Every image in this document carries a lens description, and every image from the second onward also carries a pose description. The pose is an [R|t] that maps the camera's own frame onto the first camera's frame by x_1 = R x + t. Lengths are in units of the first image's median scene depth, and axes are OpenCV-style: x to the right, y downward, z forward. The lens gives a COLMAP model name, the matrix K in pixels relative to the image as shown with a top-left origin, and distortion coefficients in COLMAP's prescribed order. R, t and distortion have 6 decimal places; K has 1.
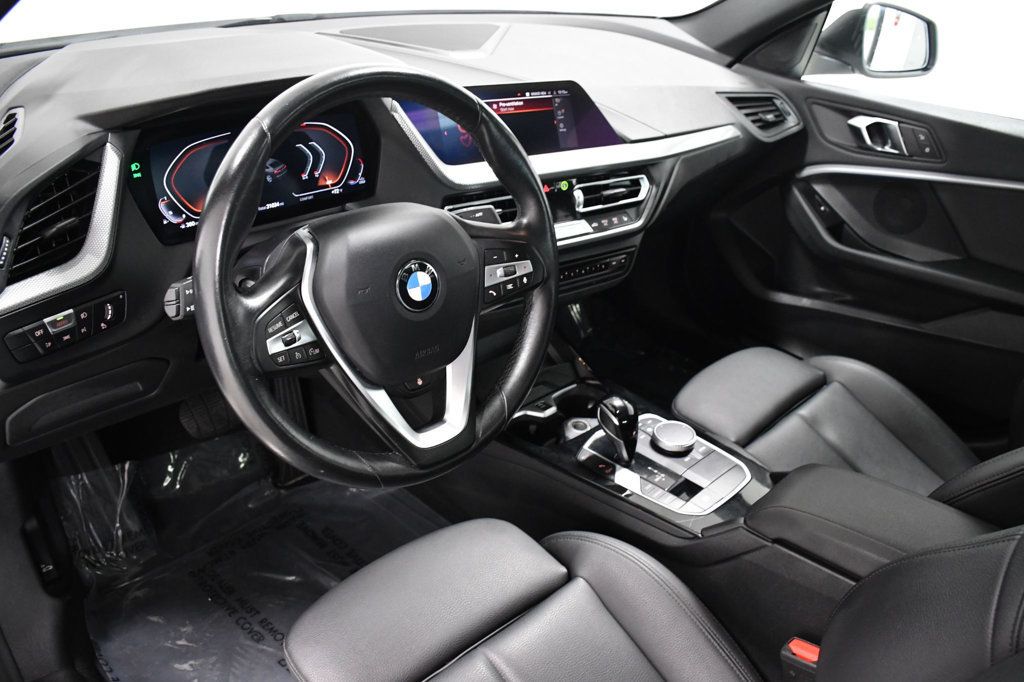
lens RADIAL K [[777.3, 0, 519.7], [0, 777.3, 349.5], [0, 0, 1]] dist [-0.146430, 0.071731]
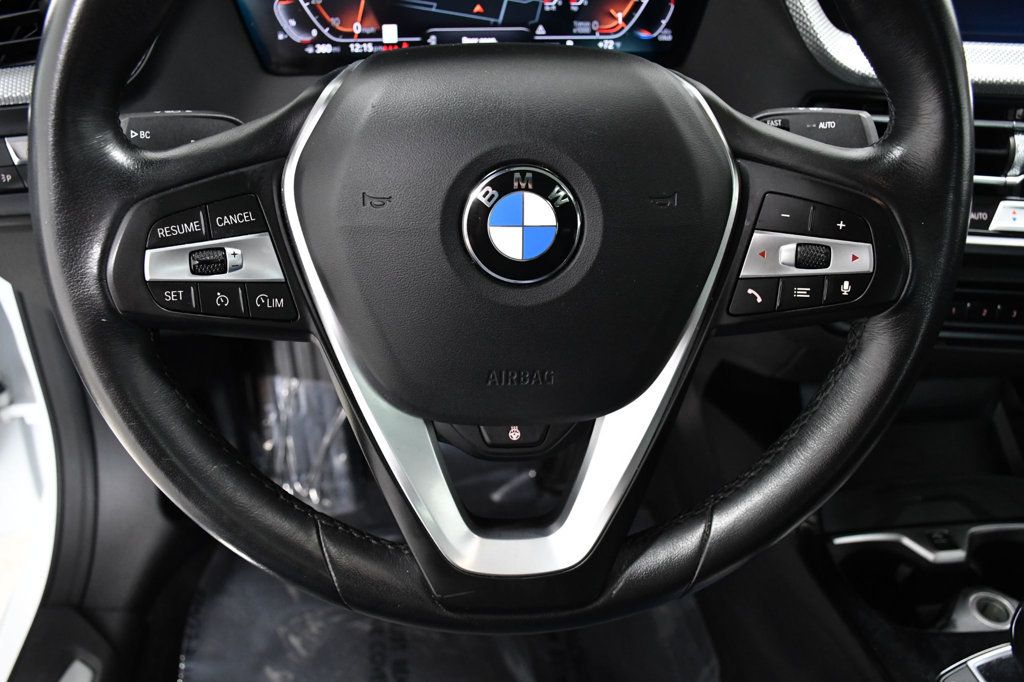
lens RADIAL K [[880.3, 0, 509.6], [0, 880.3, 344.9], [0, 0, 1]] dist [-0.091714, 0.033062]
pose [[0.772512, 0.301432, -0.558895, 0.100331], [-0.280364, 0.951625, 0.125723, -0.050691], [0.569755, 0.059572, 0.819652, 0.387172]]
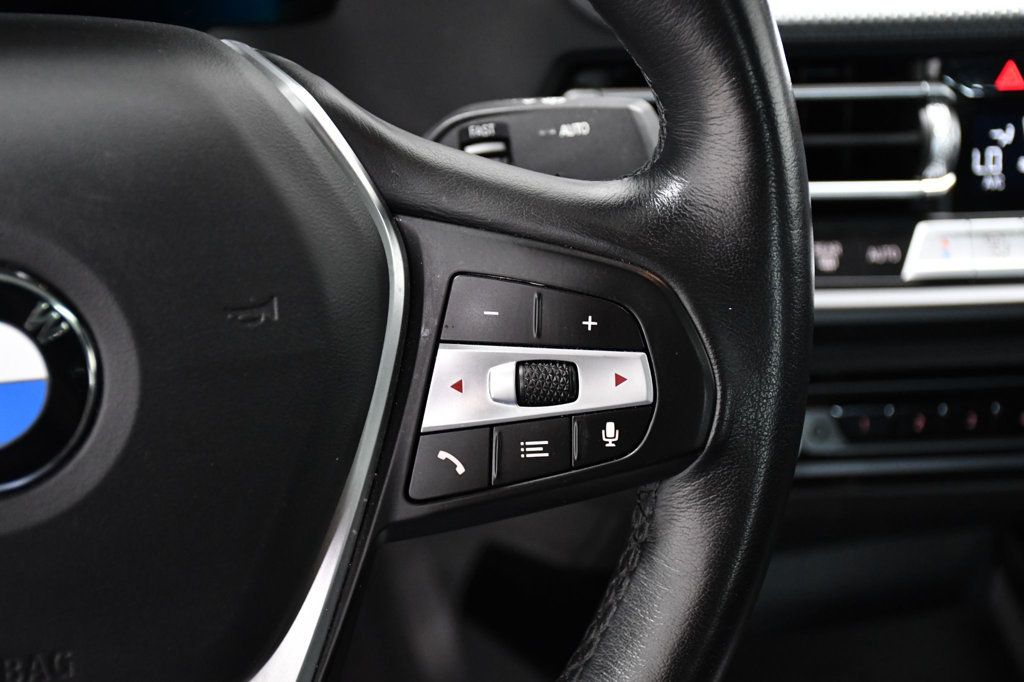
lens RADIAL K [[1721.7, 0, 504.6], [0, 1721.7, 343.9], [0, 0, 1]] dist [0.135247, 0.000000]
pose [[0.896560, 0.185564, -0.402178, 0.131438], [-0.206453, 0.978417, -0.008799, -0.077321], [0.391864, 0.090920, 0.915519, 0.386629]]
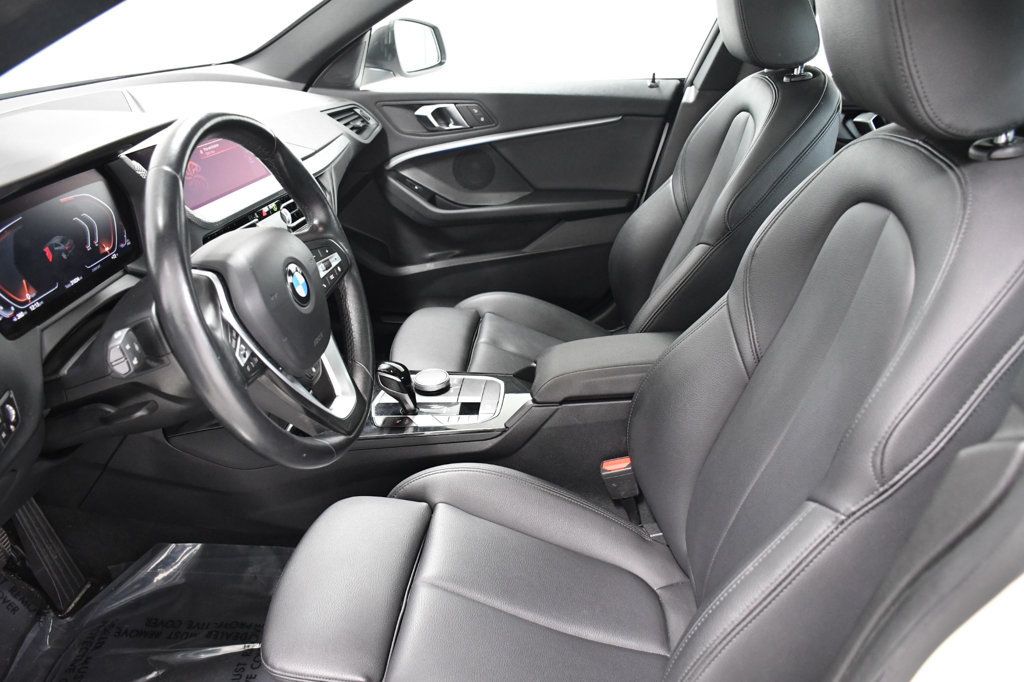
lens RADIAL K [[777.3, 0, 510.3], [0, 777.3, 334.1], [0, 0, 1]] dist [-0.146430, 0.071731]
pose [[0.756358, -0.337930, 0.560111, -0.363314], [0.374211, 0.925814, 0.053245, 0.028348], [-0.536552, 0.169328, 0.826704, -0.075512]]
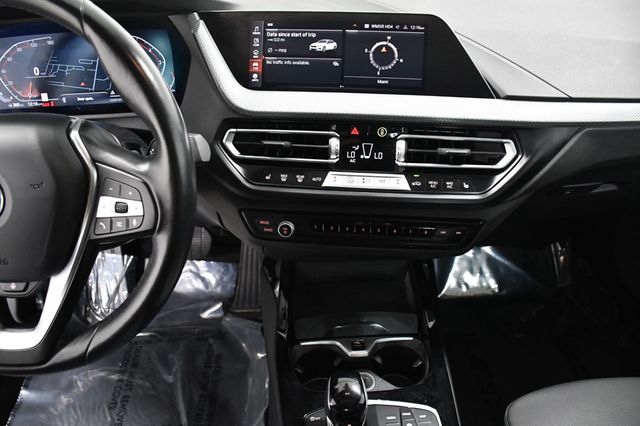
lens RADIAL K [[485.8, 0, 322.6], [0, 485.8, 216.1], [0, 0, 1]] dist [-0.146430, 0.071731]
pose [[0.740373, 0.288087, -0.607333, 0.362689], [-0.279437, 0.953644, 0.111708, -0.160091], [0.611361, 0.087006, 0.786555, 0.521947]]
